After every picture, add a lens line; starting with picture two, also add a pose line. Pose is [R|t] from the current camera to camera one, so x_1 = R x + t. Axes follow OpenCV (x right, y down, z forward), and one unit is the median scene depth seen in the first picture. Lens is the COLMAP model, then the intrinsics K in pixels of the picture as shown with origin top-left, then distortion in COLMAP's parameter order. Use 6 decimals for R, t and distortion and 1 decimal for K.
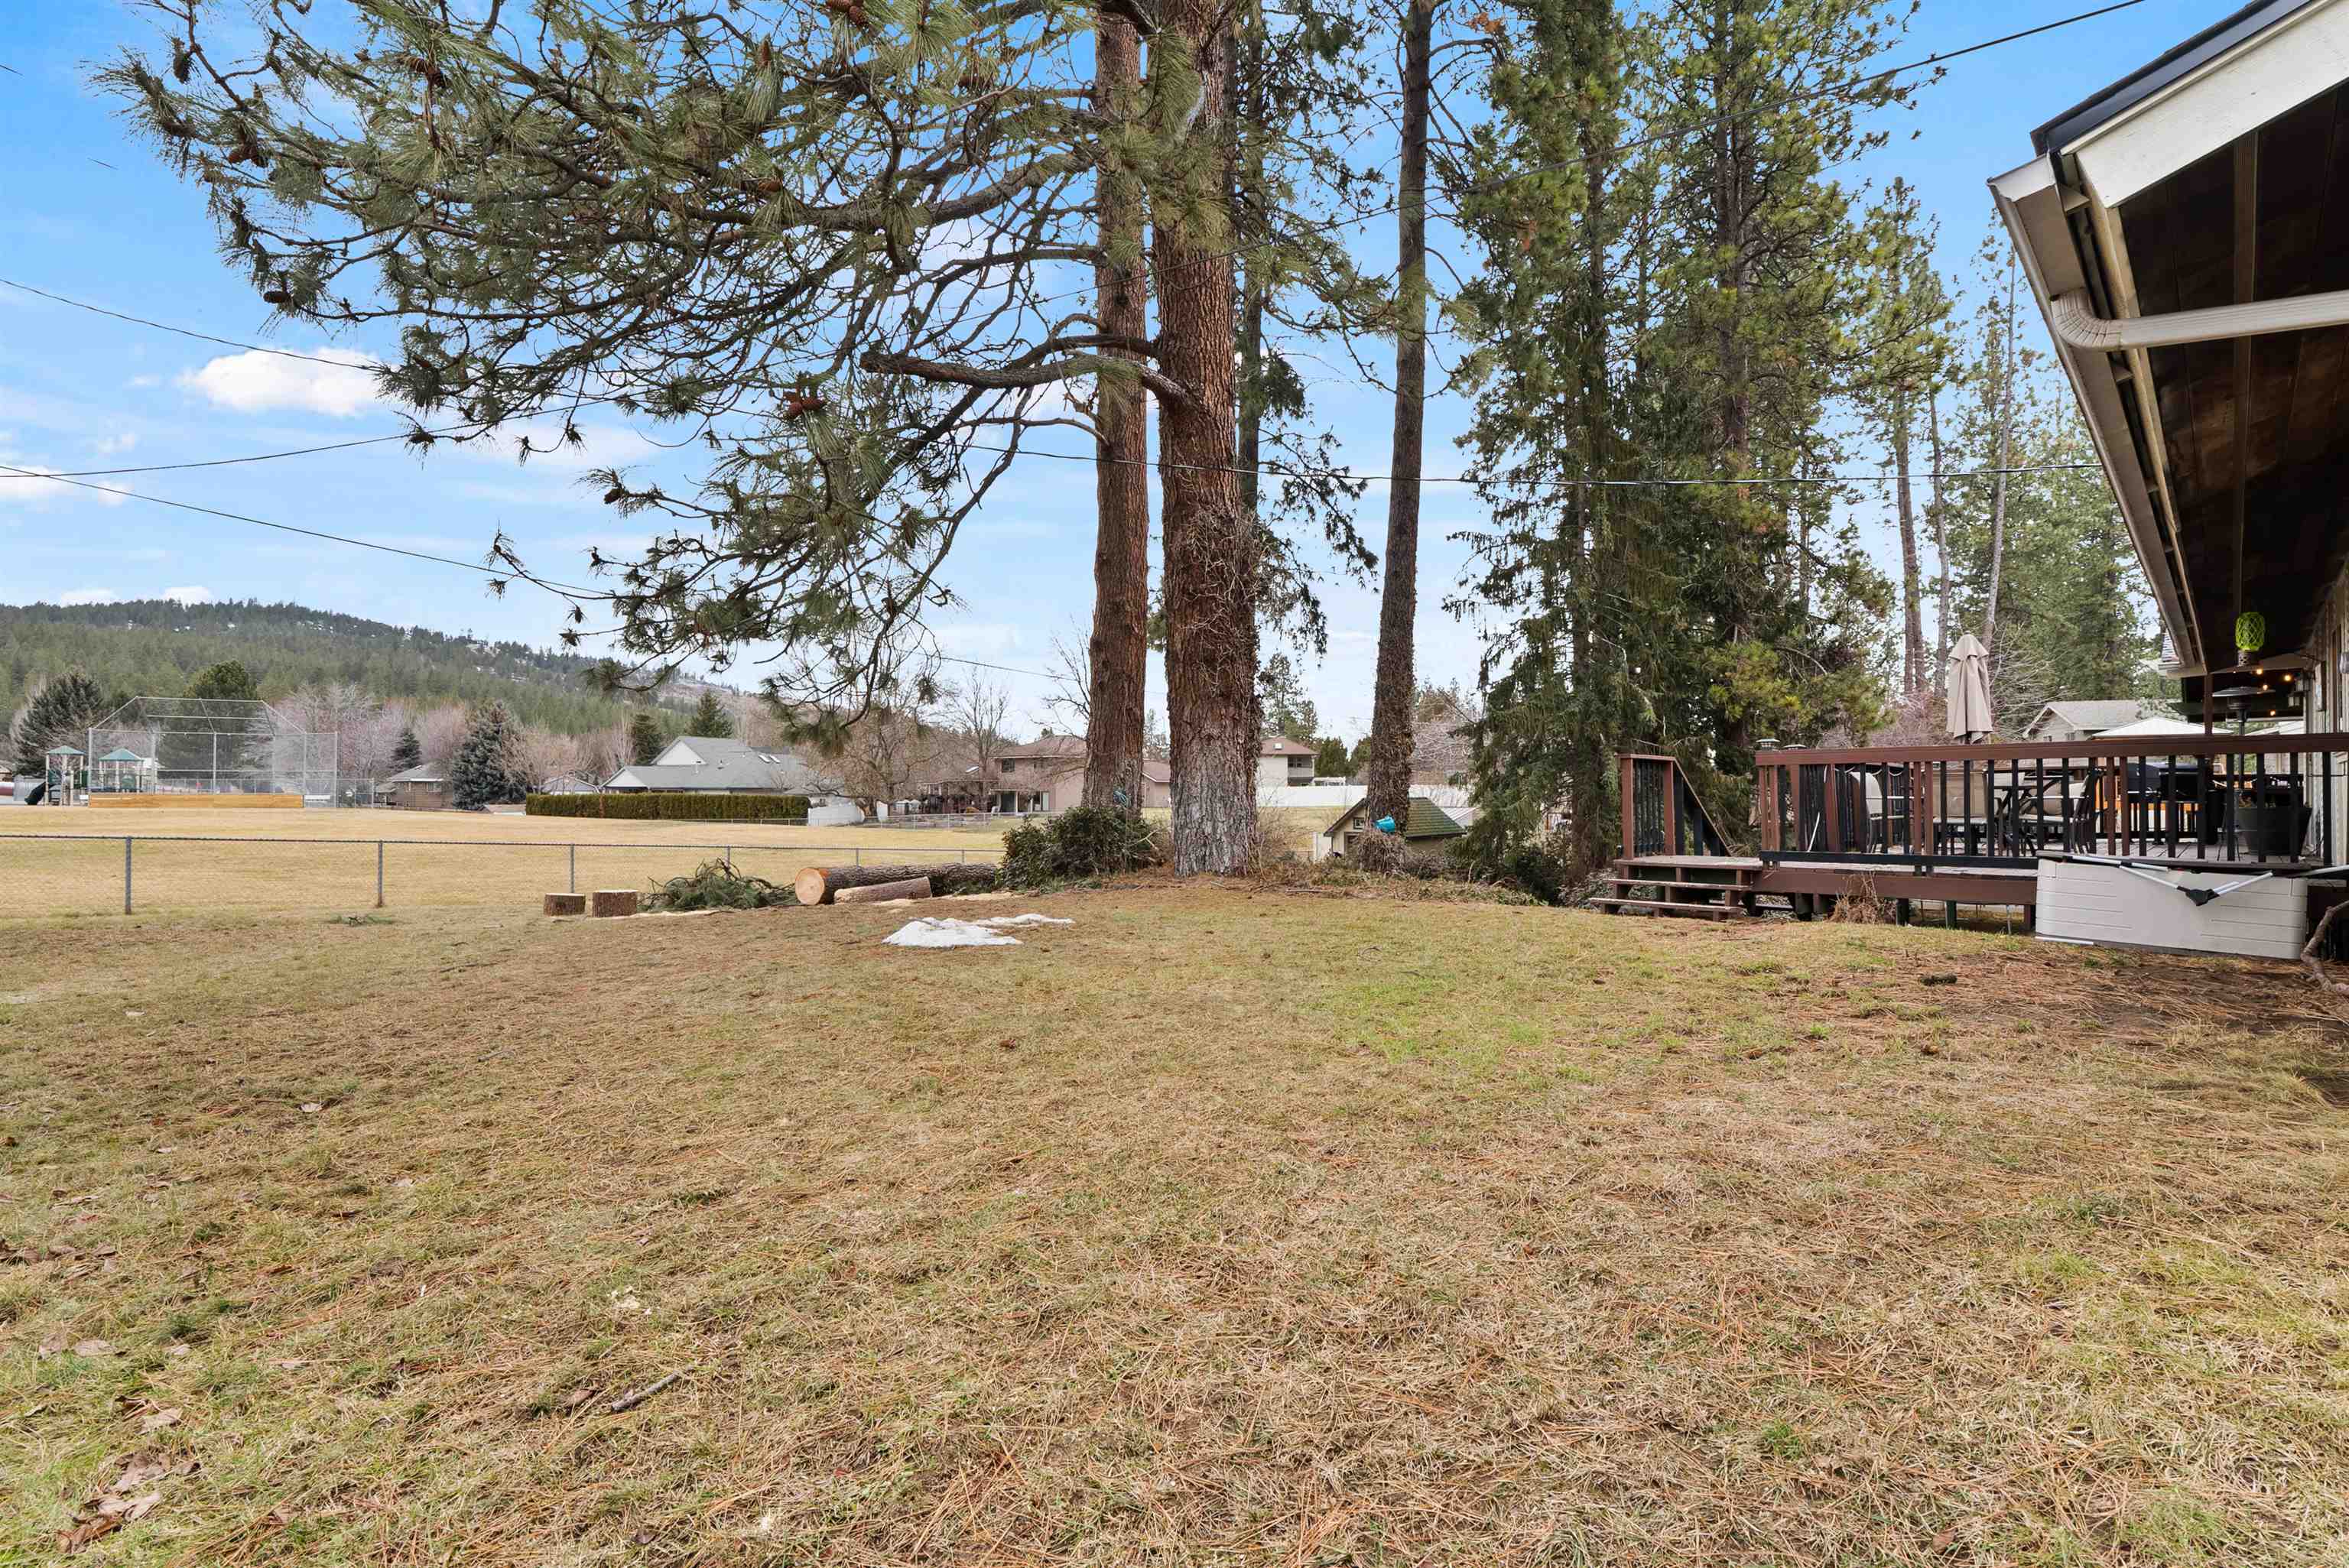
lens RADIAL K [[1088.4, 0, 1184.2], [0, 1088.4, 789.4], [0, 0, 1]] dist [-0.004275, -0.000127]
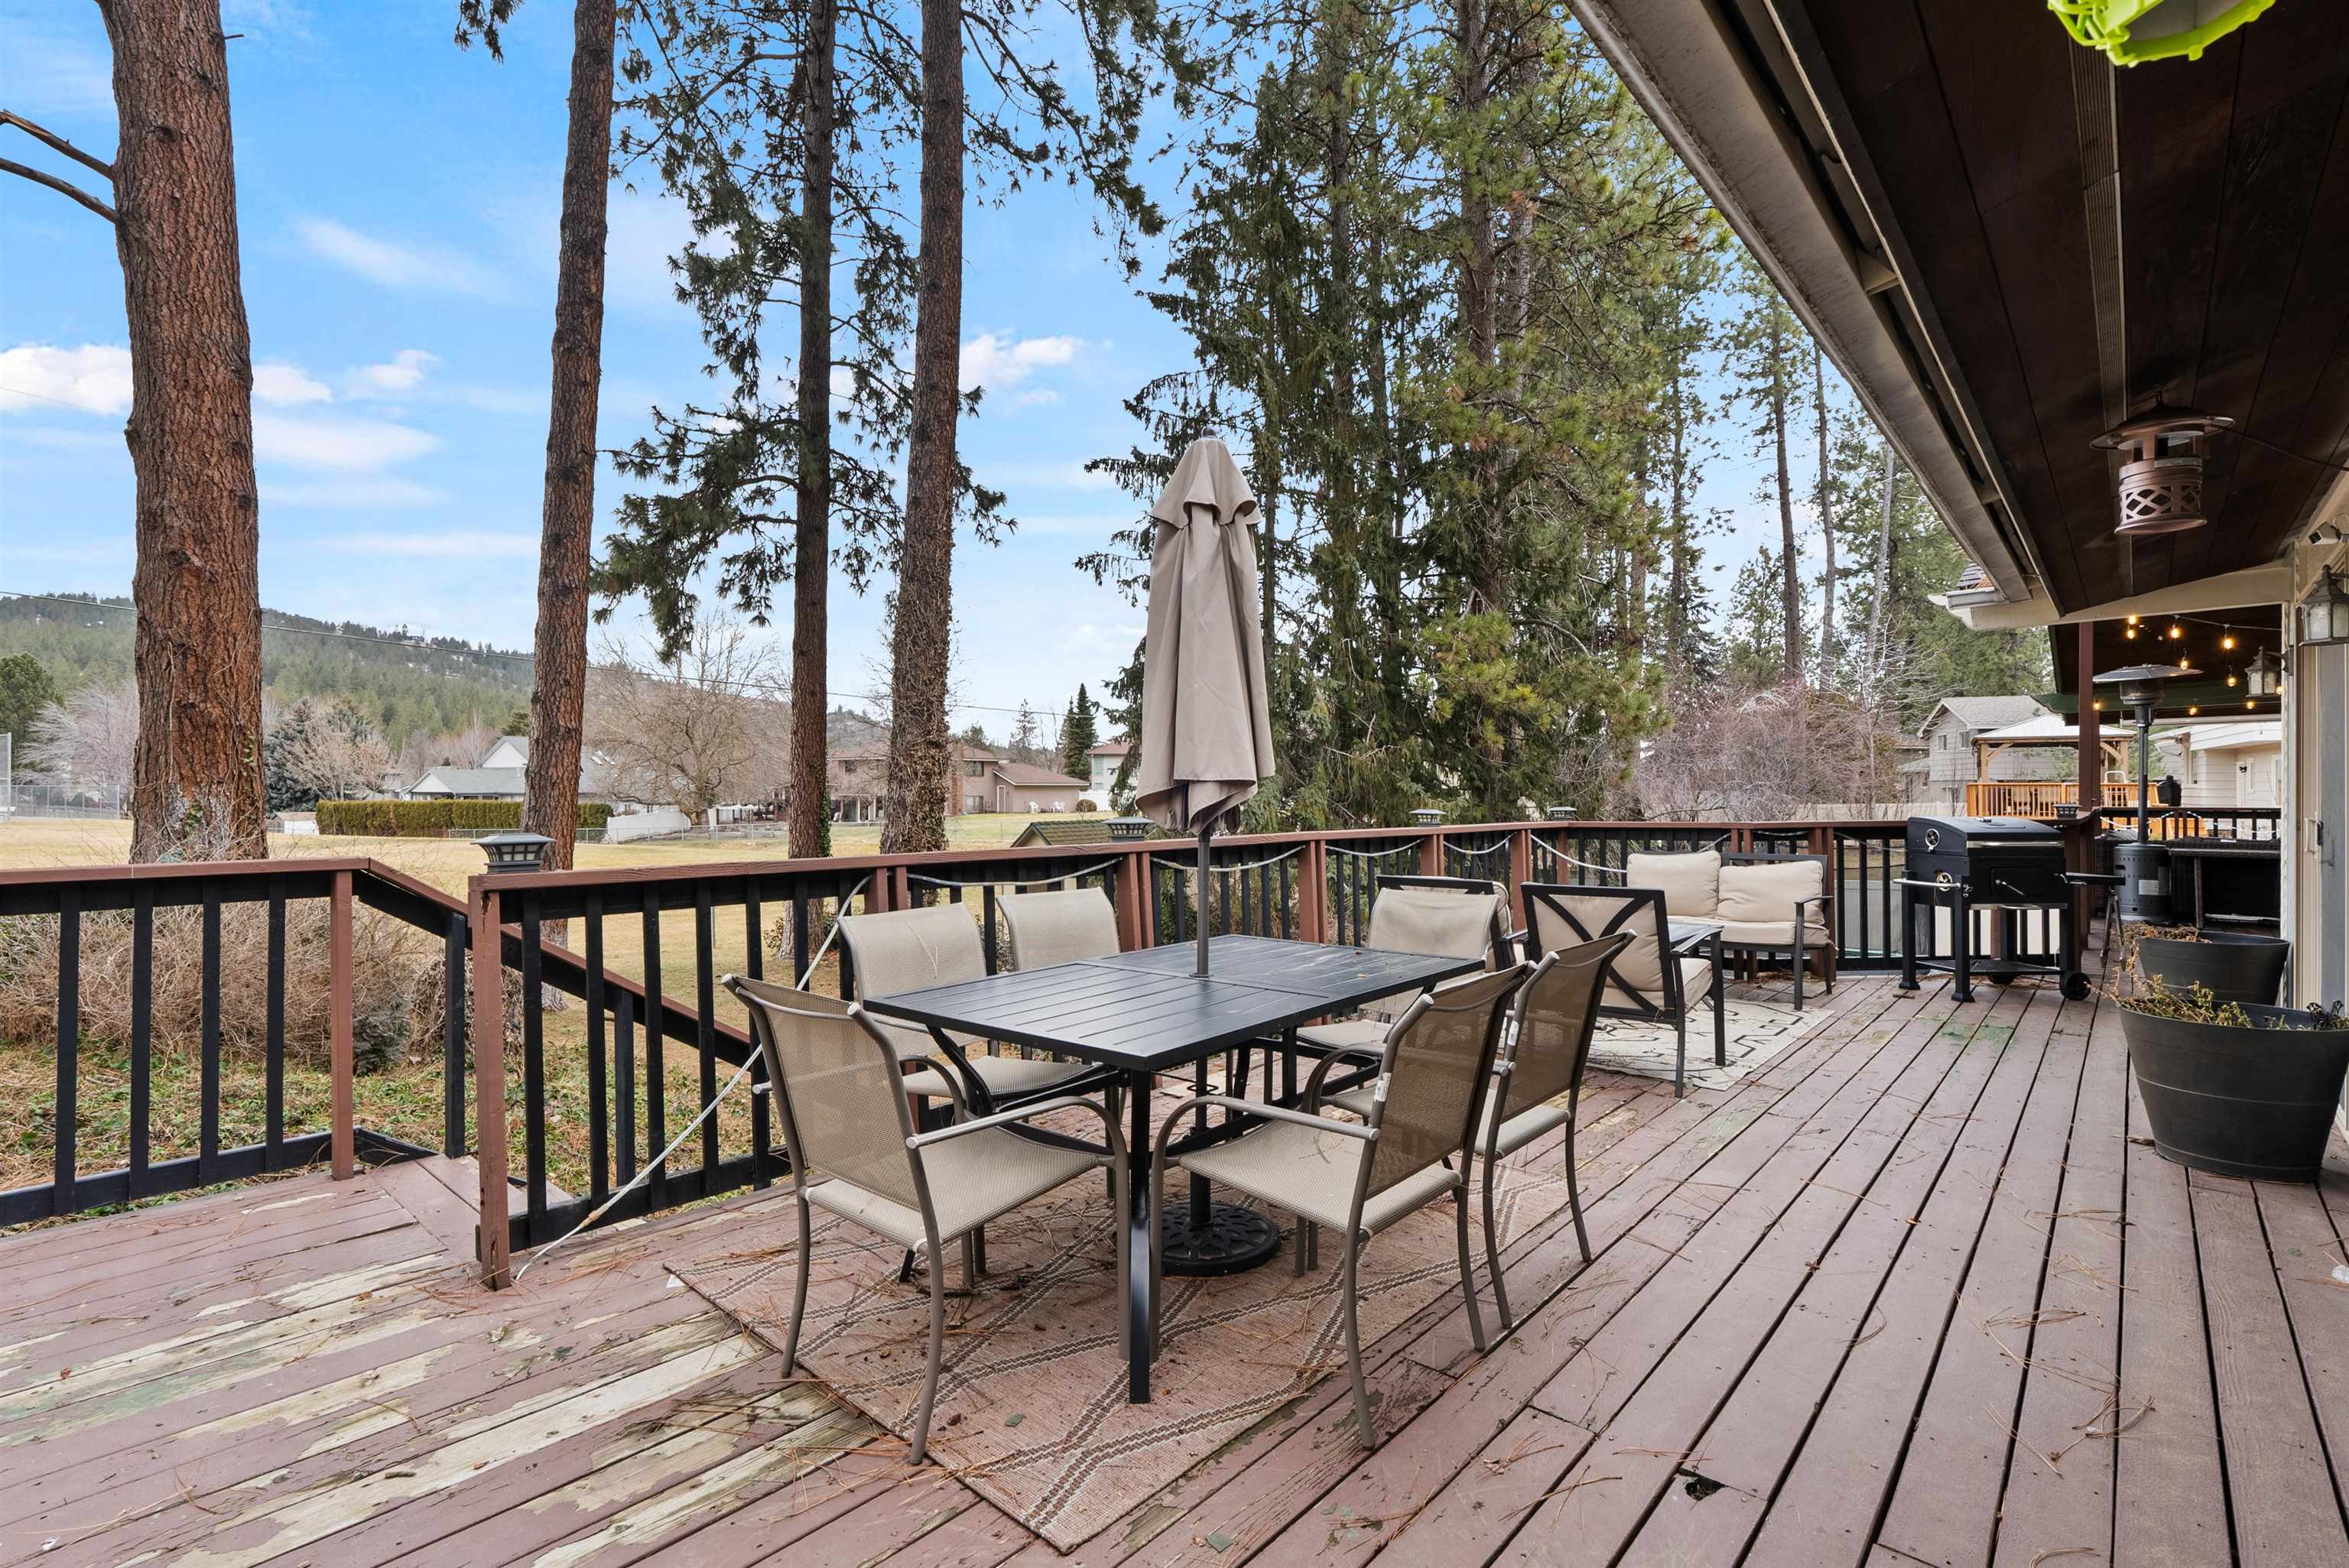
lens RADIAL K [[1088.4, 0, 1177.5], [0, 1088.4, 799.6], [0, 0, 1]] dist [-0.004275, -0.000127]
pose [[0.998980, -0.004353, 0.044945, 0.116999], [0.003817, 0.999921, 0.011993, -0.008813], [-0.044994, -0.011809, 0.998917, 0.120113]]
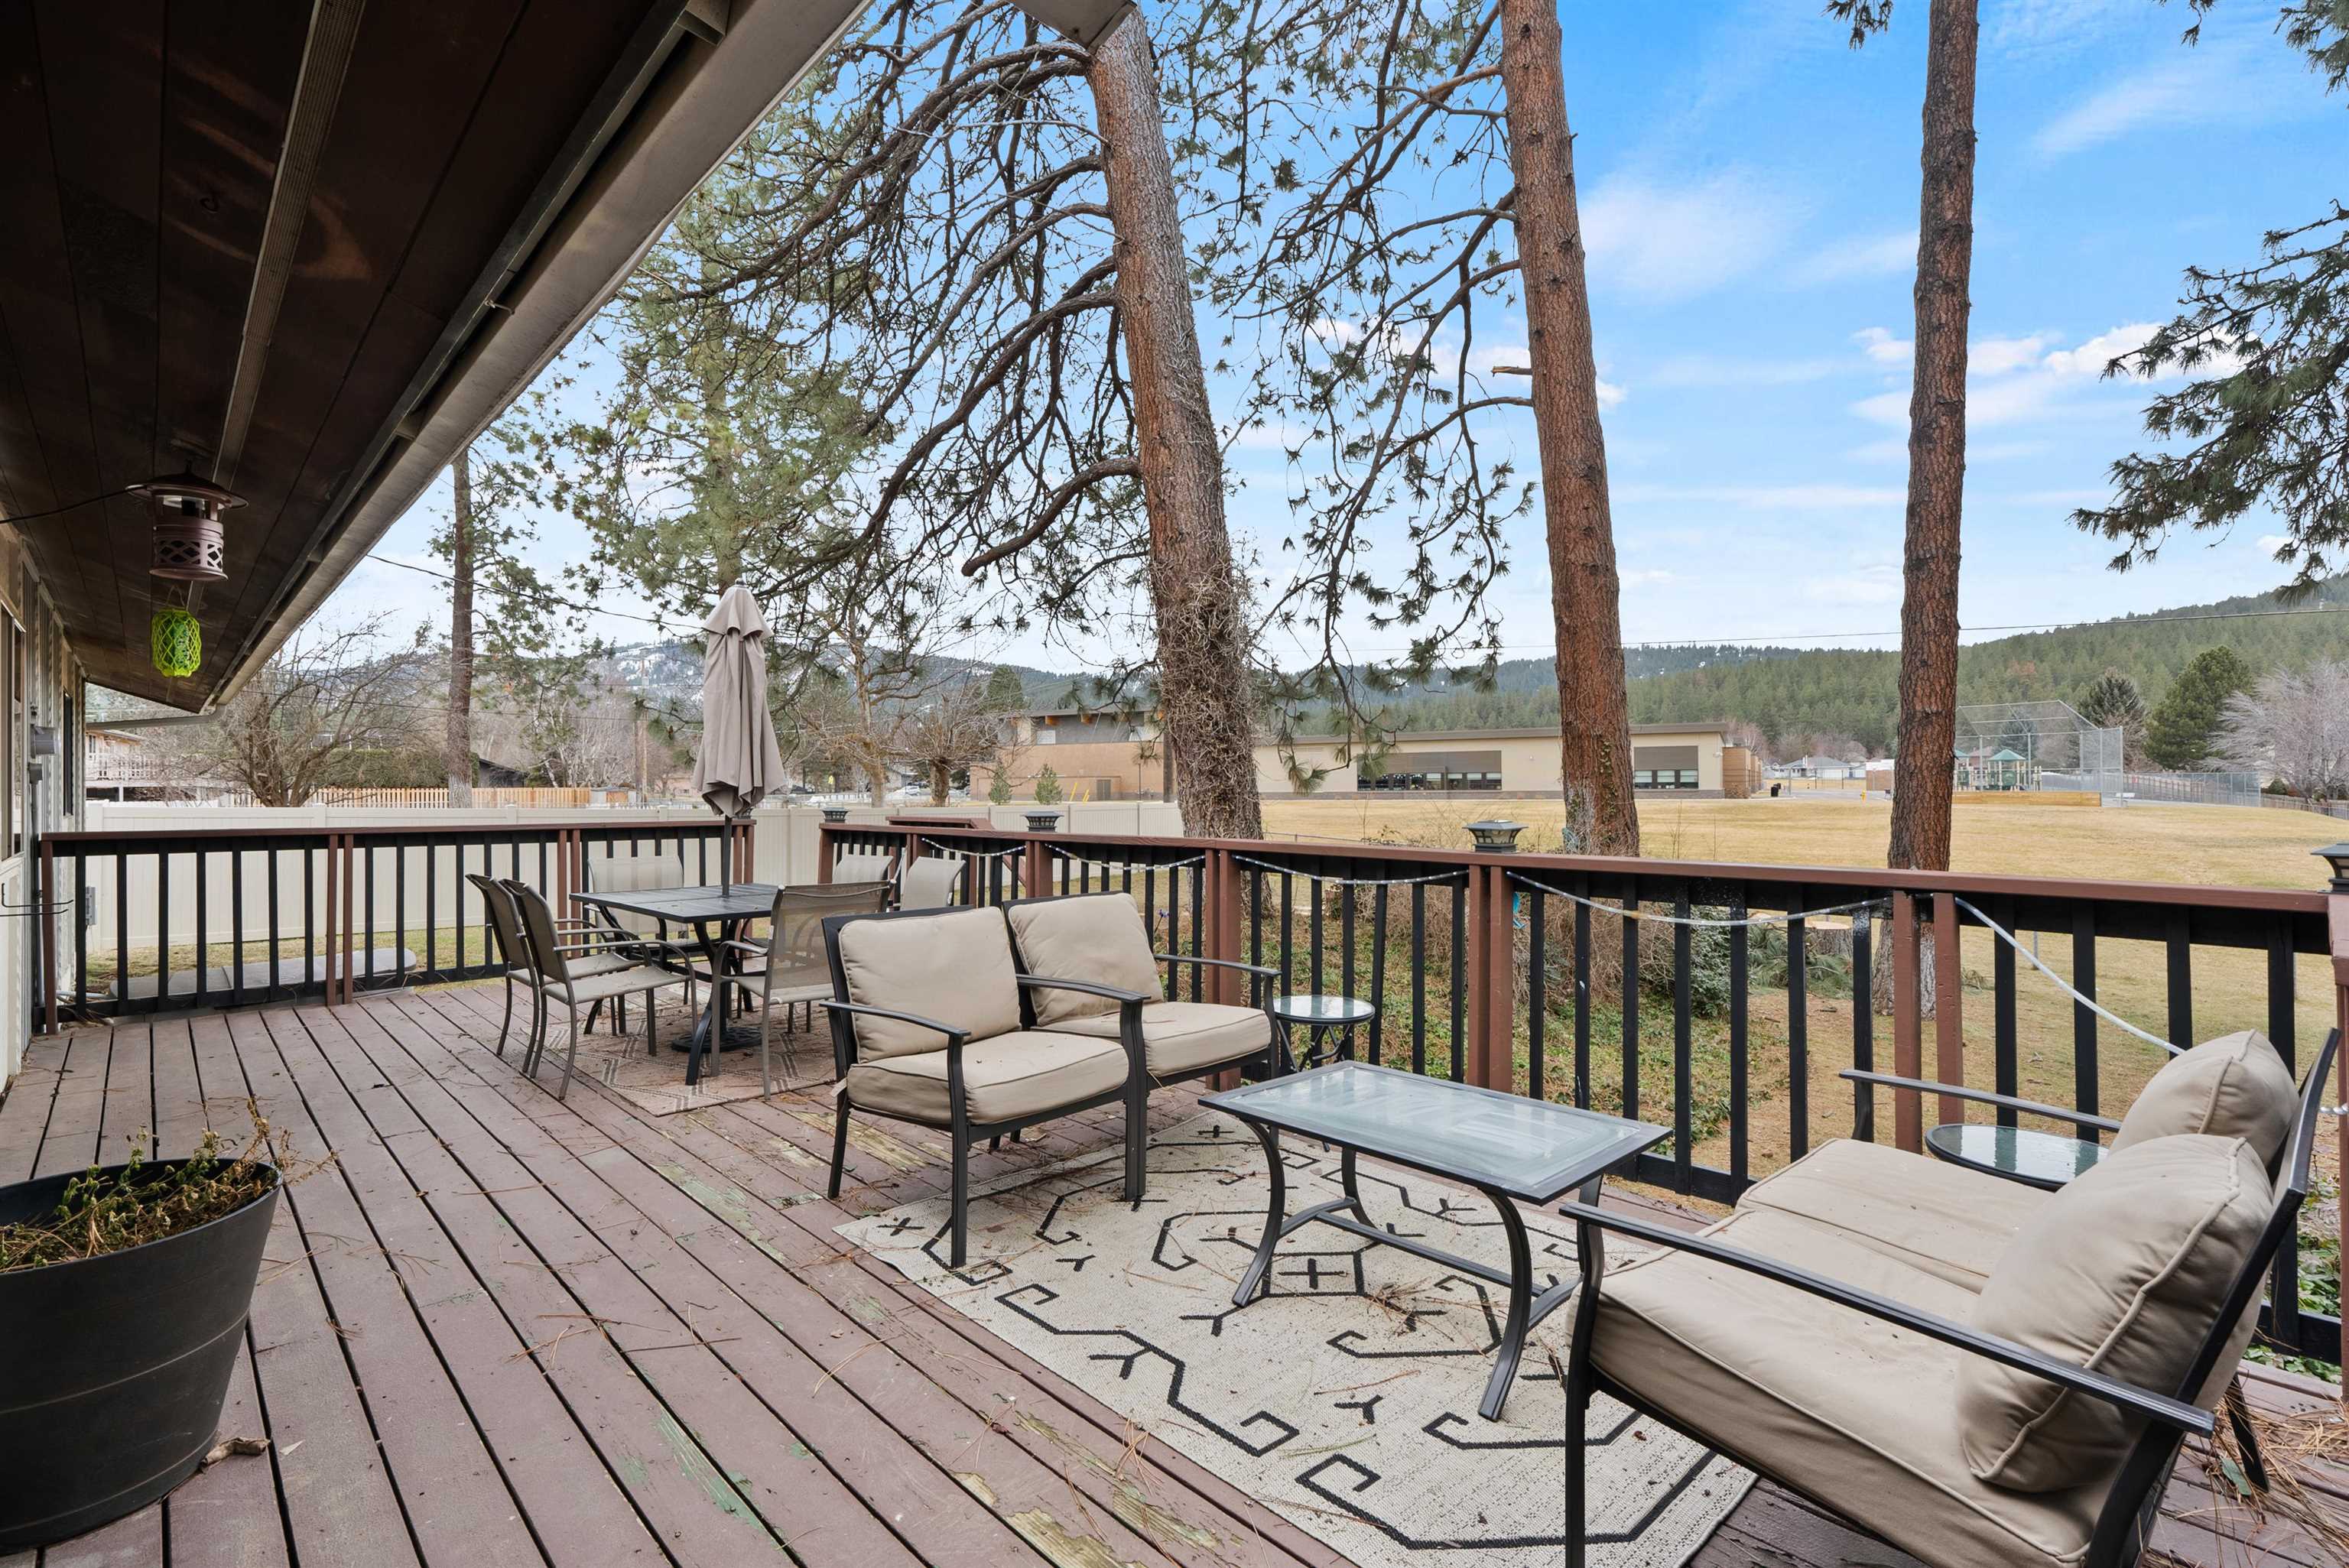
lens RADIAL K [[1088.4, 0, 1169.9], [0, 1088.4, 779.8], [0, 0, 1]] dist [-0.004275, -0.000127]
pose [[-0.042232, -0.007630, -0.999079, 0.202048], [0.009131, 0.999926, -0.008022, -0.008485], [0.999066, -0.009461, -0.042160, 0.204571]]
